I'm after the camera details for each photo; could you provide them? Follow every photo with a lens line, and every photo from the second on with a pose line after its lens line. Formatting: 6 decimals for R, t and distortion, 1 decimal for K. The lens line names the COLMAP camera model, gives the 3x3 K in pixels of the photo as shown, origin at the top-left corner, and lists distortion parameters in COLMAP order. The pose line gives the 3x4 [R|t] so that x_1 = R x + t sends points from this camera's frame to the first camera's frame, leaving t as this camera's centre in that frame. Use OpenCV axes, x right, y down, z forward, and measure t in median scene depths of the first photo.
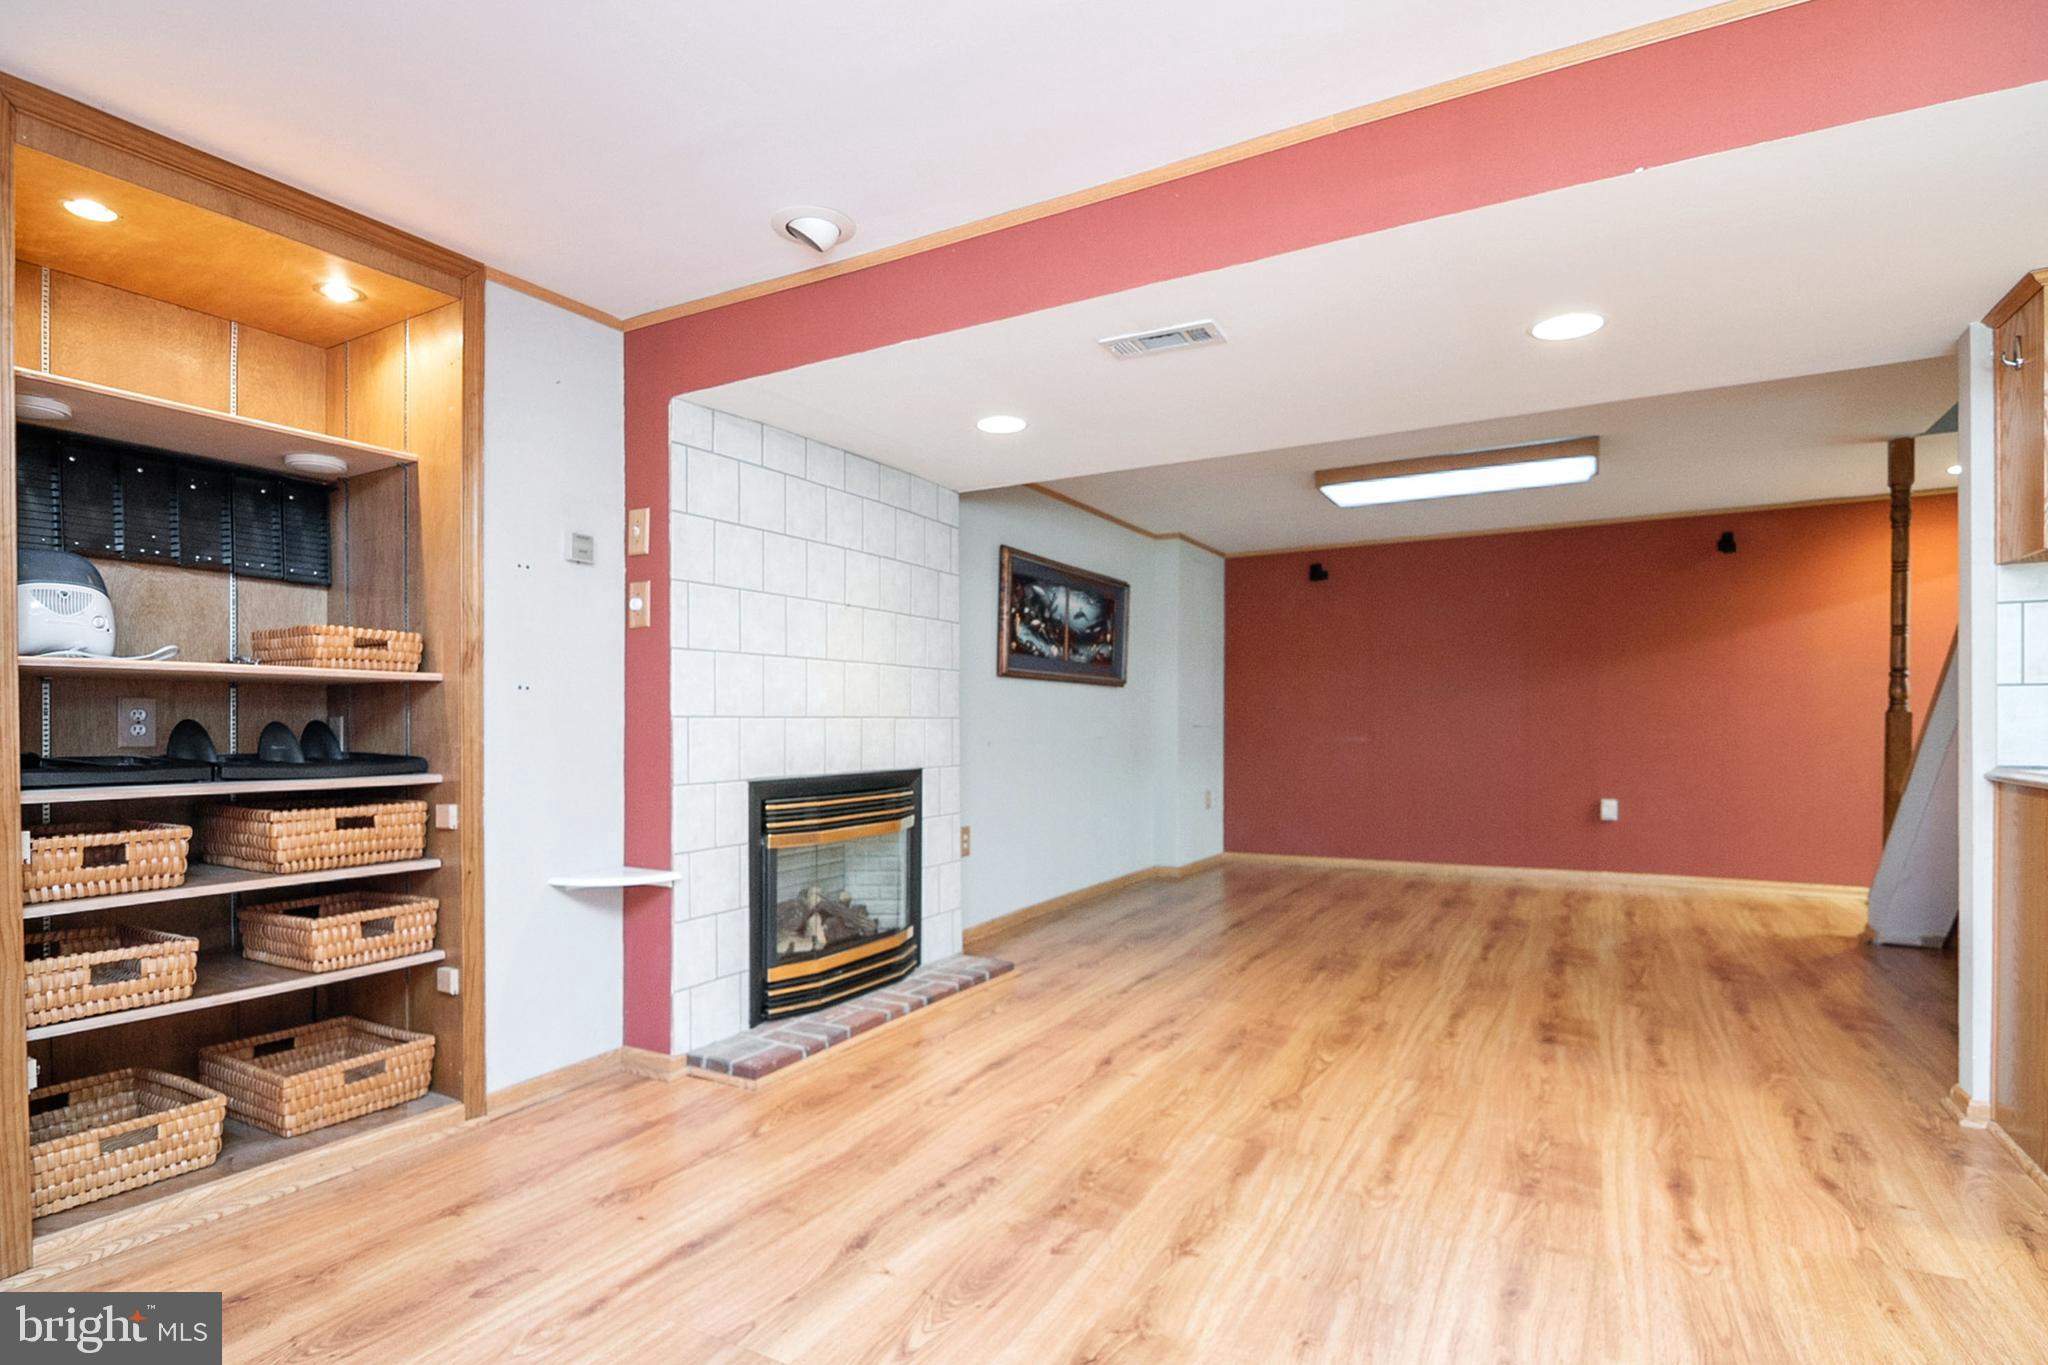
lens RADIAL K [[1022.4, 0, 1024.0], [0, 1022.4, 682.5], [0, 0, 1]] dist [-0.004695, 0.000451]
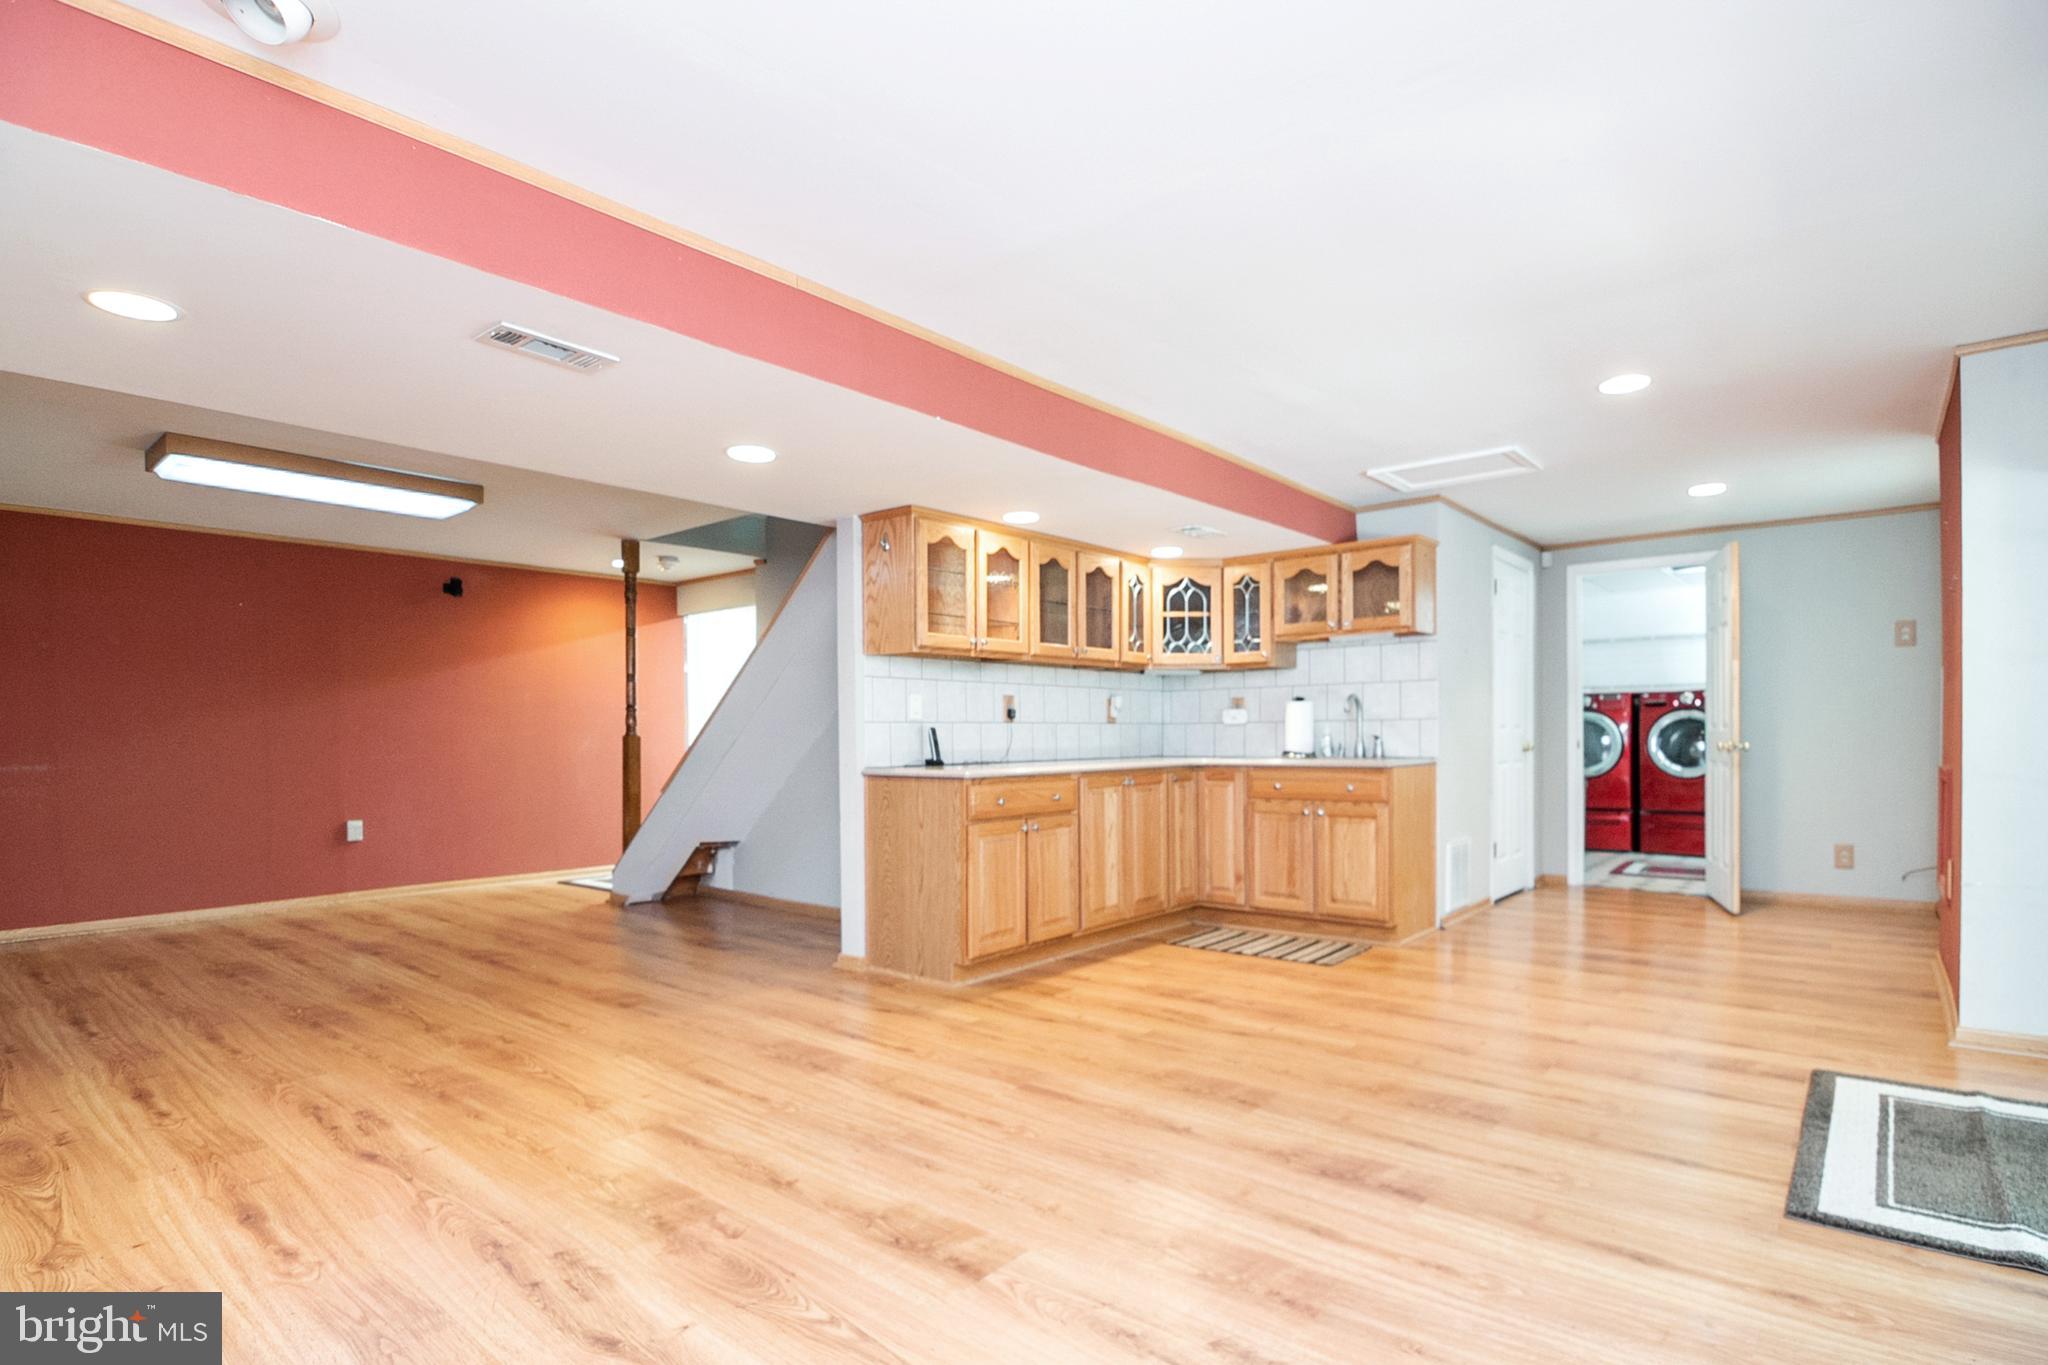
lens RADIAL K [[1000.6, 0, 1033.0], [0, 1000.6, 706.9], [0, 0, 1]] dist [-0.002108, -0.001138]
pose [[0.195404, 0.030943, 0.980235, -0.472793], [-0.032460, 0.999159, -0.025069, 0.006789], [-0.980185, -0.026920, 0.196244, 0.244562]]
